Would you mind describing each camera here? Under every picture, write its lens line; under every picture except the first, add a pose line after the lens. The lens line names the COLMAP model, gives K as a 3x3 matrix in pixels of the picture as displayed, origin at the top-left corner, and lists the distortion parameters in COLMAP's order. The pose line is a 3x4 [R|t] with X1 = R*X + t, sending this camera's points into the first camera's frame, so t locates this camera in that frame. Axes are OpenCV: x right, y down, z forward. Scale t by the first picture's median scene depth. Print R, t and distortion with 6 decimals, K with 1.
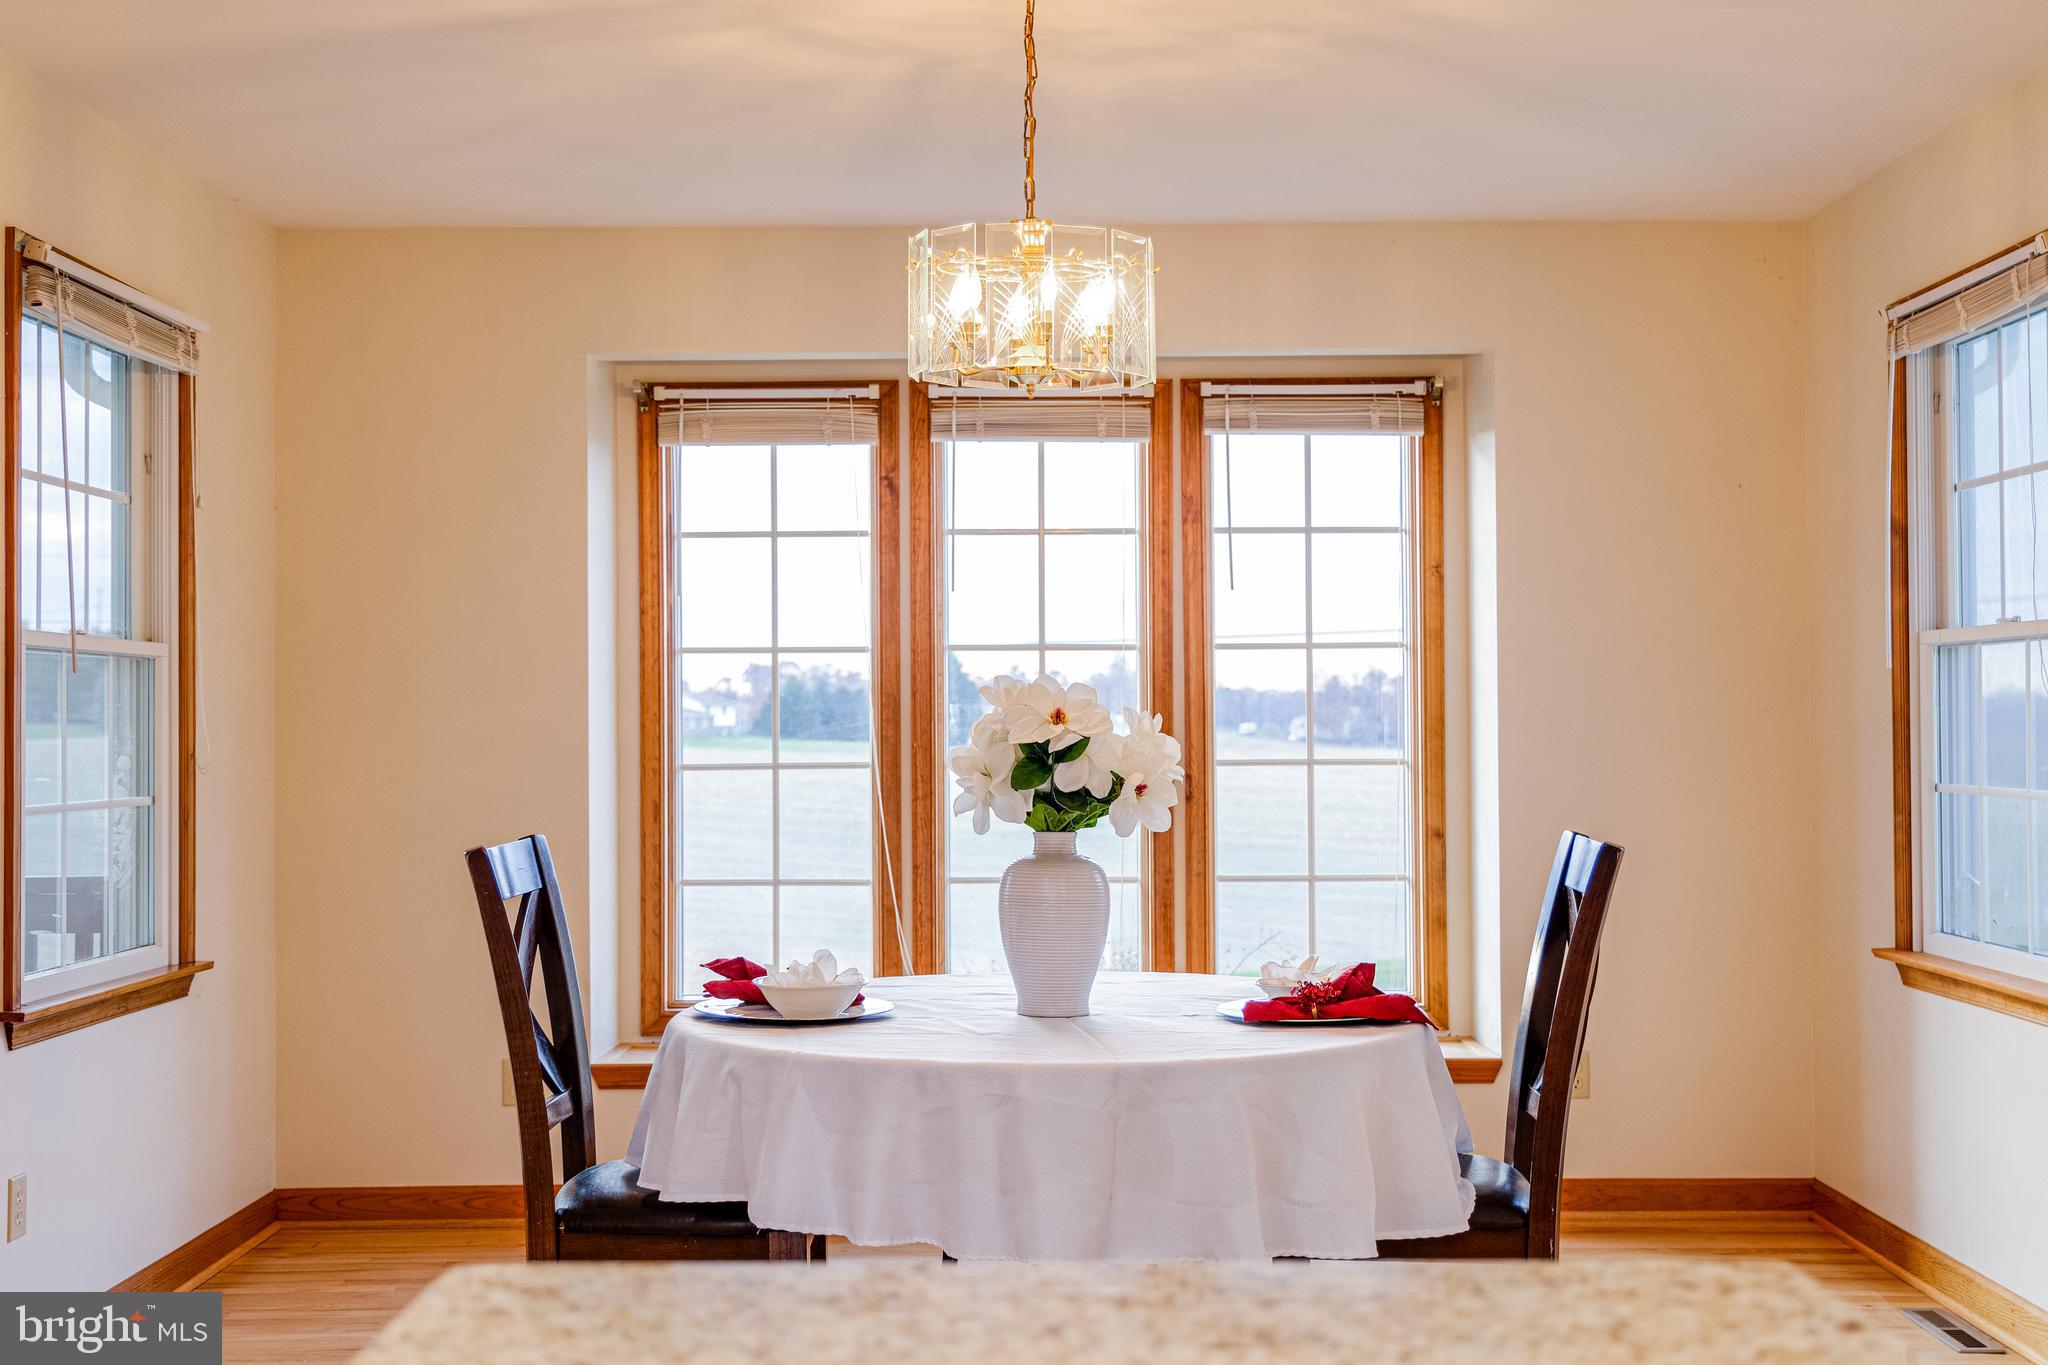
lens RADIAL K [[2440.6, 0, 1080.1], [0, 2440.6, 678.7], [0, 0, 1]] dist [0.000593, 0.002007]
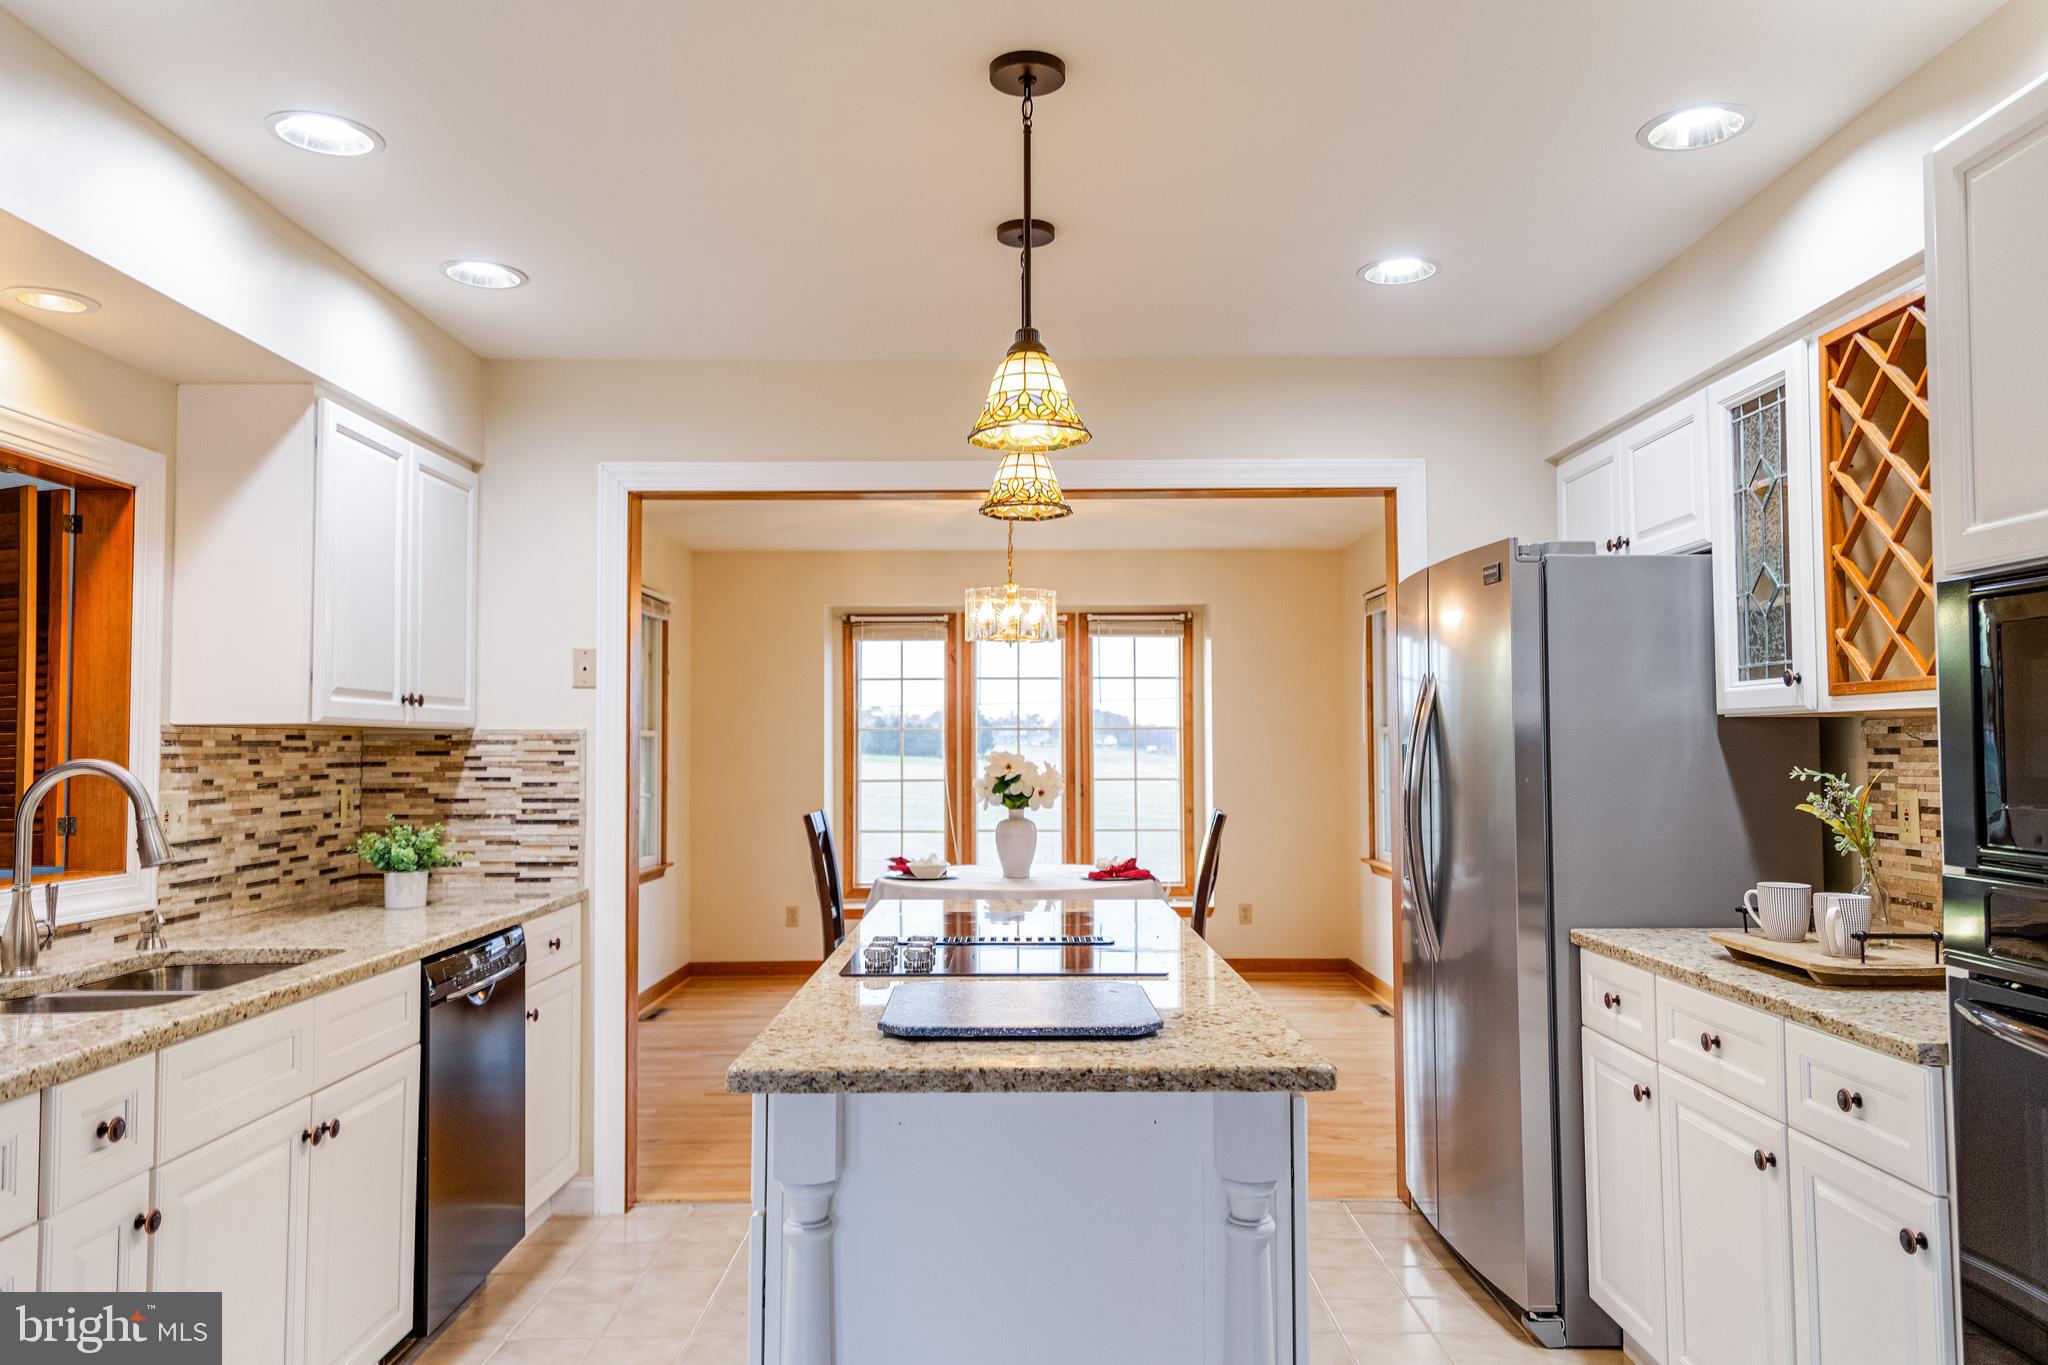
lens RADIAL K [[1464.4, 0, 1058.7], [0, 1464.4, 685.3], [0, 0, 1]] dist [0.035311, 0.001767]
pose [[0.999986, 0.002055, 0.004779, 0.017342], [-0.001946, 0.999741, -0.022664, -0.025401], [-0.004824, 0.022654, 0.999732, -0.424458]]
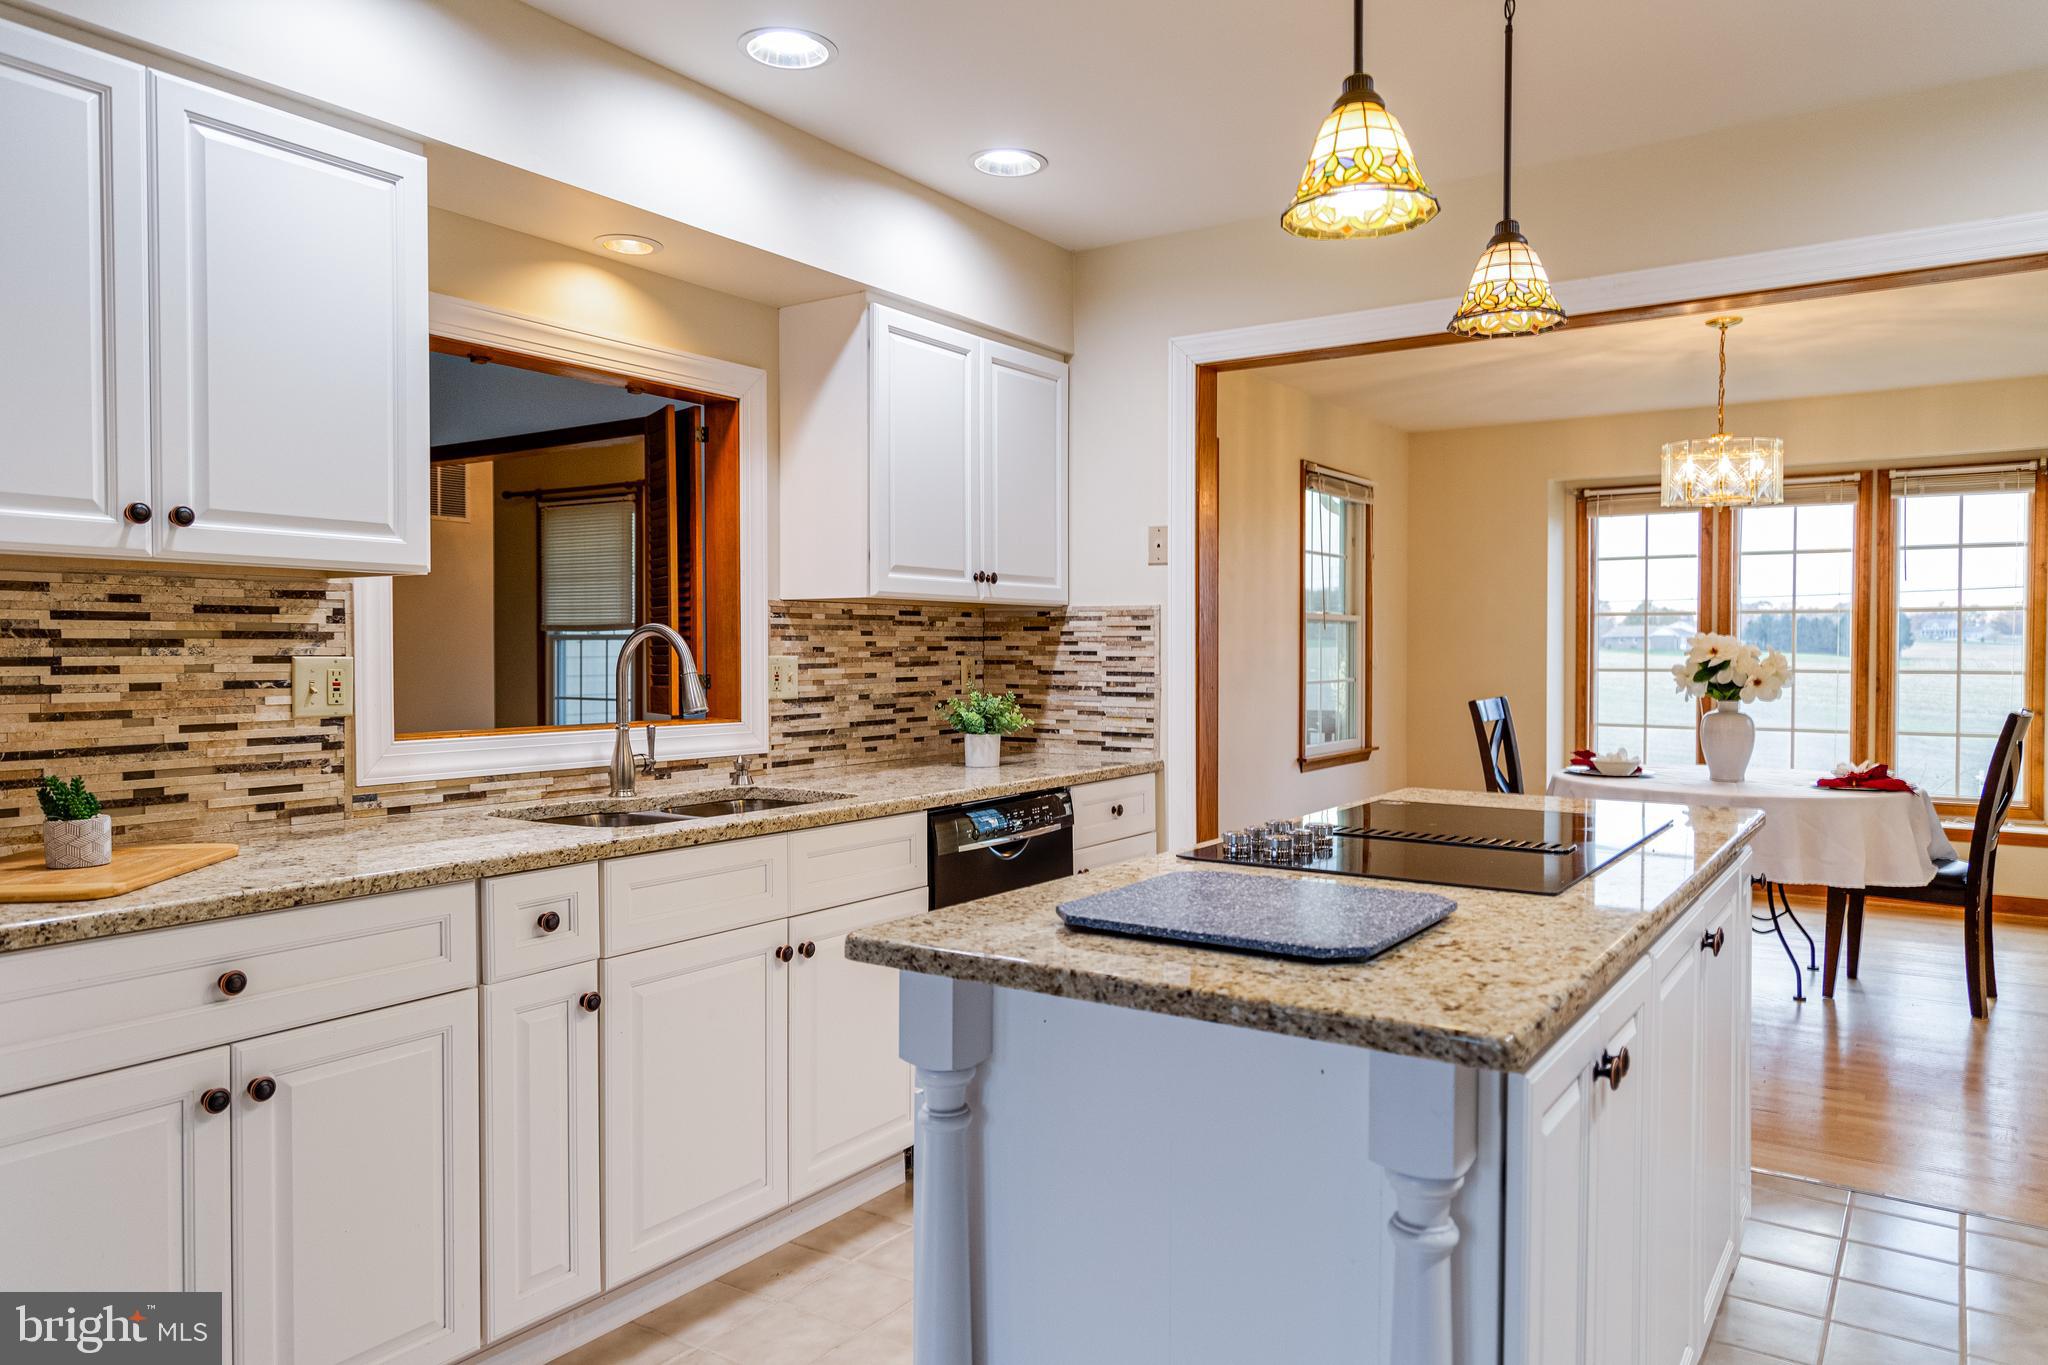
lens RADIAL K [[1404.8, 0, 1024.0], [0, 1404.8, 682.5], [0, 0, 1]] dist [0.021646, -0.002248]
pose [[0.825207, 0.020564, -0.564456, 0.131117], [0.006760, 0.998906, 0.046275, -0.014006], [0.564790, -0.042002, 0.824165, -0.322334]]
